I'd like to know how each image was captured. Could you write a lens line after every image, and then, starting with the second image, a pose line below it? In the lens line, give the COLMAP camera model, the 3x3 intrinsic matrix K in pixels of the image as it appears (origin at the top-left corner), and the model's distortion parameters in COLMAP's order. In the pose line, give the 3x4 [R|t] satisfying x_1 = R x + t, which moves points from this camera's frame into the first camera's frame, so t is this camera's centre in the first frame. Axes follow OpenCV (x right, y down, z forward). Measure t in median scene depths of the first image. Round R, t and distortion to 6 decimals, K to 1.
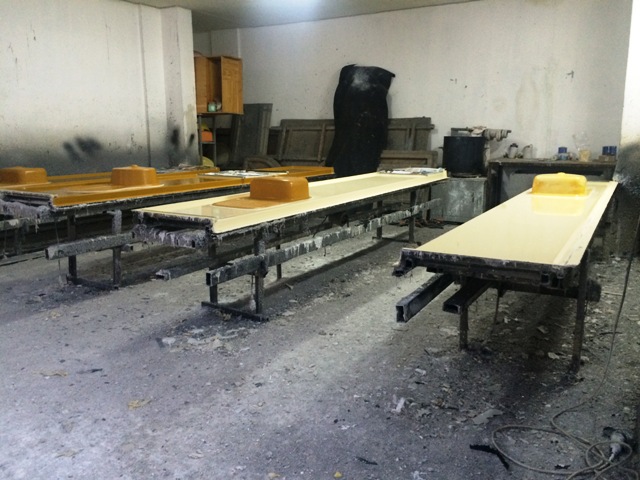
lens RADIAL K [[547.9, 0, 316.8], [0, 547.9, 239.1], [0, 0, 1]] dist [0.084129, -0.115311]
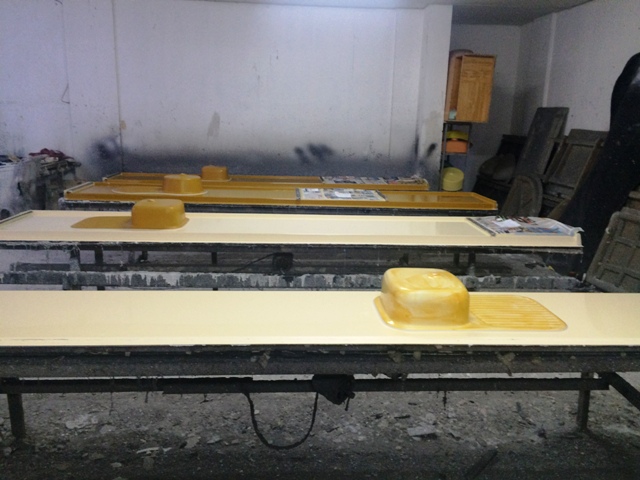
lens RADIAL K [[547.9, 0, 320.8], [0, 547.9, 242.8], [0, 0, 1]] dist [0.084129, -0.115311]
pose [[0.553469, 0.203259, -0.807687, 0.477435], [-0.185418, 0.975497, 0.118431, -0.113841], [0.811968, 0.084212, 0.577595, 0.367442]]
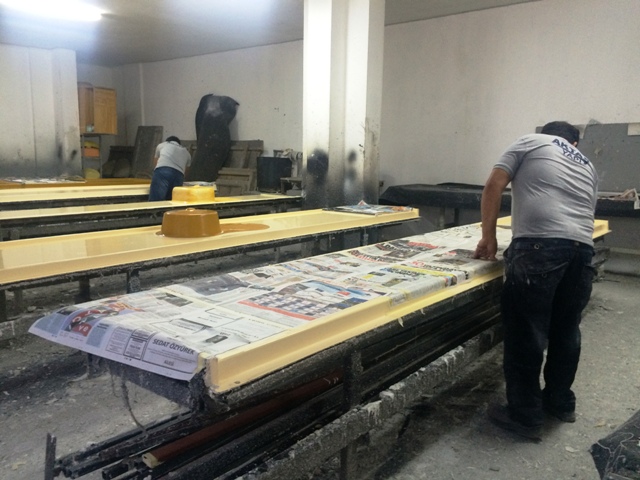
lens RADIAL K [[547.9, 0, 316.9], [0, 547.9, 238.8], [0, 0, 1]] dist [0.084129, -0.115311]
pose [[0.984159, 0.045156, -0.171443, 0.559657], [-0.051628, 0.998105, -0.033480, 0.018056], [0.169607, 0.041801, 0.984625, -0.108986]]
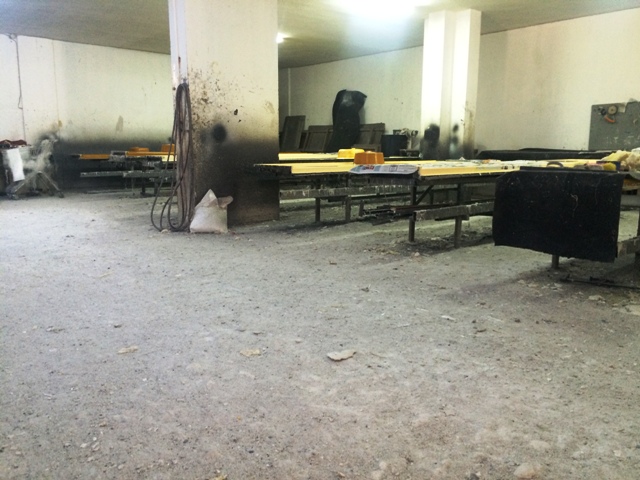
lens RADIAL K [[547.9, 0, 316.8], [0, 547.9, 239.8], [0, 0, 1]] dist [0.084129, -0.115311]
pose [[0.941417, 0.061780, -0.331539, 0.595358], [-0.069522, 0.997514, -0.011532, 0.143833], [0.330002, 0.033906, 0.943371, -0.532708]]
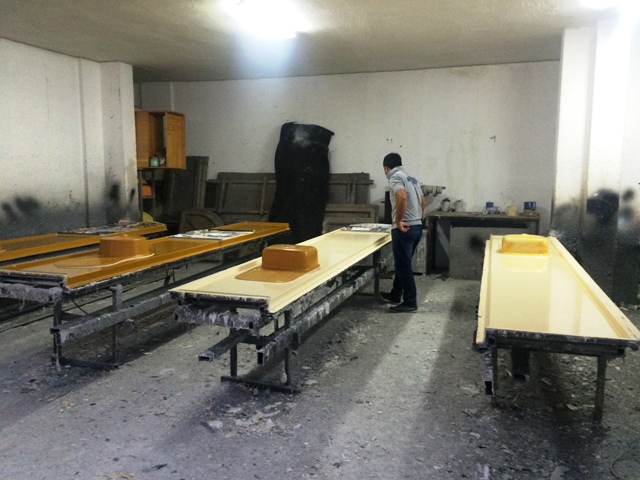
lens RADIAL K [[547.9, 0, 318.3], [0, 547.9, 239.2], [0, 0, 1]] dist [0.084129, -0.115311]
pose [[0.976670, -0.023653, 0.213439, -0.127542], [0.037922, 0.997292, -0.063008, -0.032403], [-0.211371, 0.069632, 0.974922, -0.006849]]
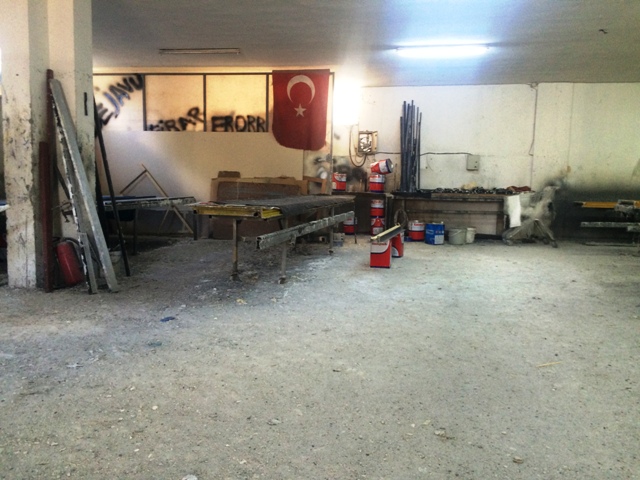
lens RADIAL K [[547.9, 0, 321.5], [0, 547.9, 237.4], [0, 0, 1]] dist [0.084129, -0.115311]
pose [[0.345291, 0.102360, -0.932897, 0.553802], [-0.197437, 0.979711, 0.034420, 0.109561], [0.917493, 0.172303, 0.358495, -0.420513]]
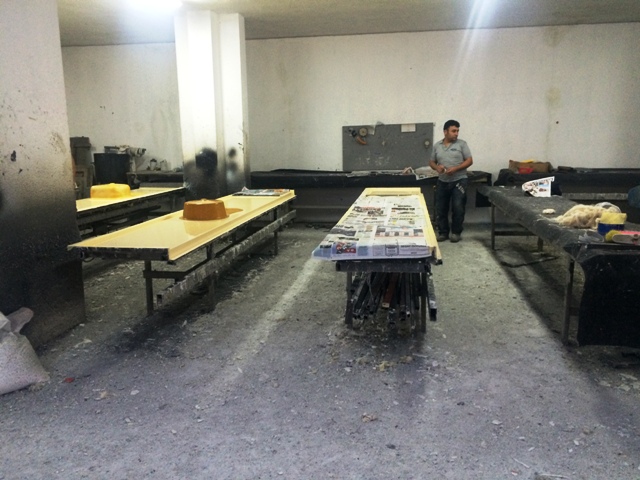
lens RADIAL K [[547.9, 0, 319.5], [0, 547.9, 238.9], [0, 0, 1]] dist [0.084129, -0.115311]
pose [[0.938205, -0.071003, 0.338719, 0.270871], [0.075238, 0.997165, 0.000628, 0.038192], [-0.337803, 0.024895, 0.940887, -0.315202]]
